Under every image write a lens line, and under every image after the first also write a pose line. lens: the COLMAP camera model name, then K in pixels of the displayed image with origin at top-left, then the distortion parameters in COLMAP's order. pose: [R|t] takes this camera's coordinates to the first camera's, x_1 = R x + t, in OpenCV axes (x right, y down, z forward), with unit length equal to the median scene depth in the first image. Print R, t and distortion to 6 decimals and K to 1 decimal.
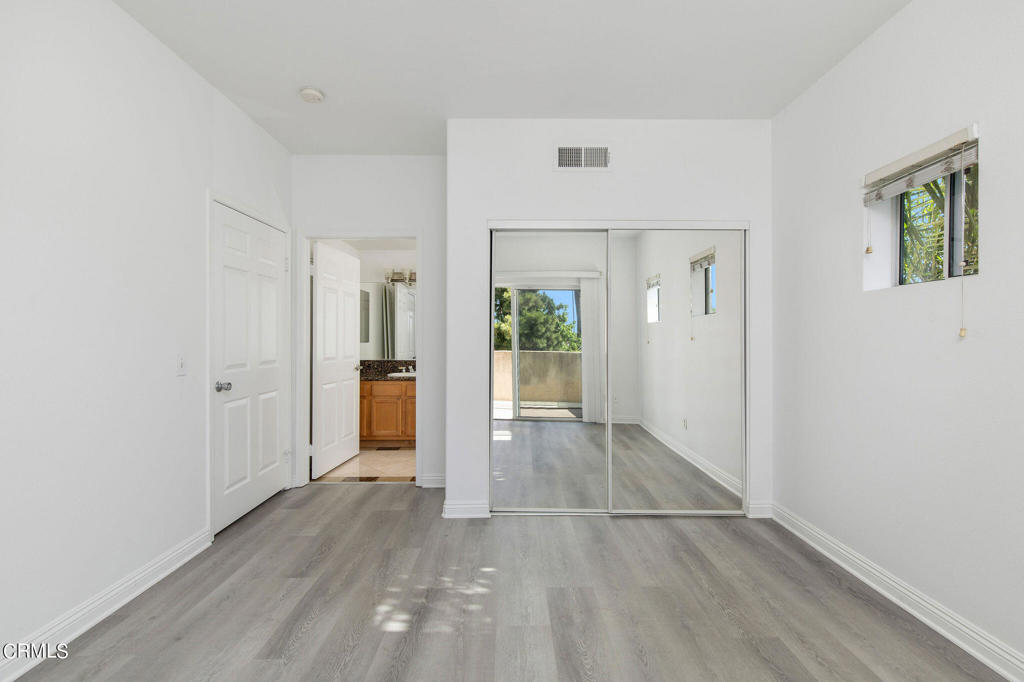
lens RADIAL K [[464.2, 0, 514.2], [0, 464.2, 338.3], [0, 0, 1]] dist [0.010008, -0.000348]
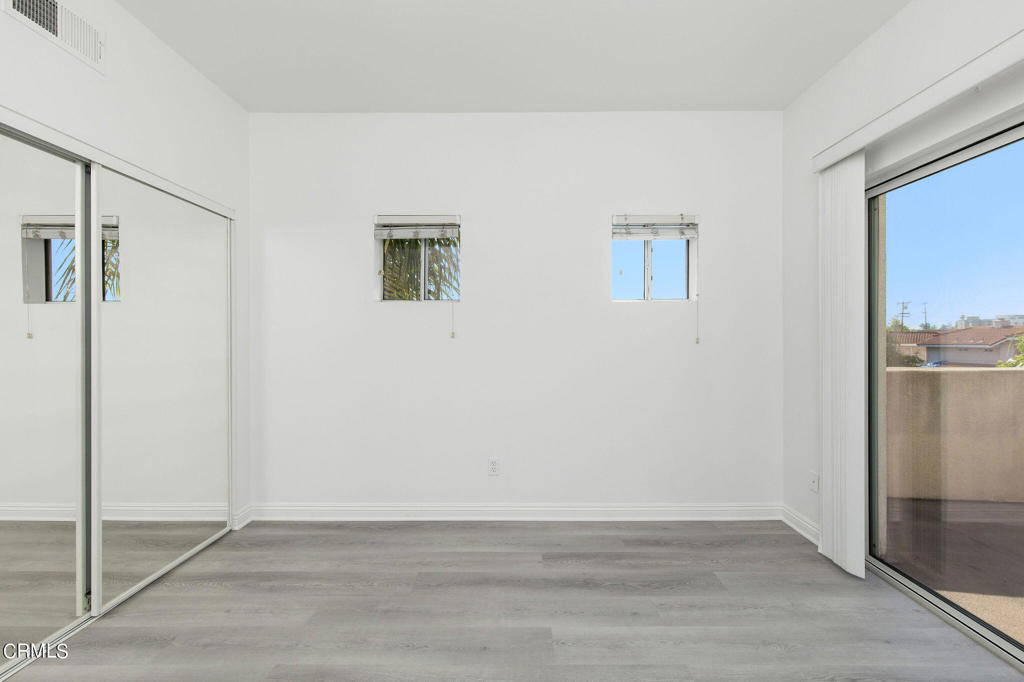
lens RADIAL K [[472.2, 0, 513.4], [0, 472.2, 335.7], [0, 0, 1]] dist [0.011280, -0.000017]
pose [[0.018048, 0.005117, 0.999824, -0.579295], [-0.005994, 0.999969, -0.005010, -0.000582], [-0.999819, -0.005902, 0.018078, 0.575471]]
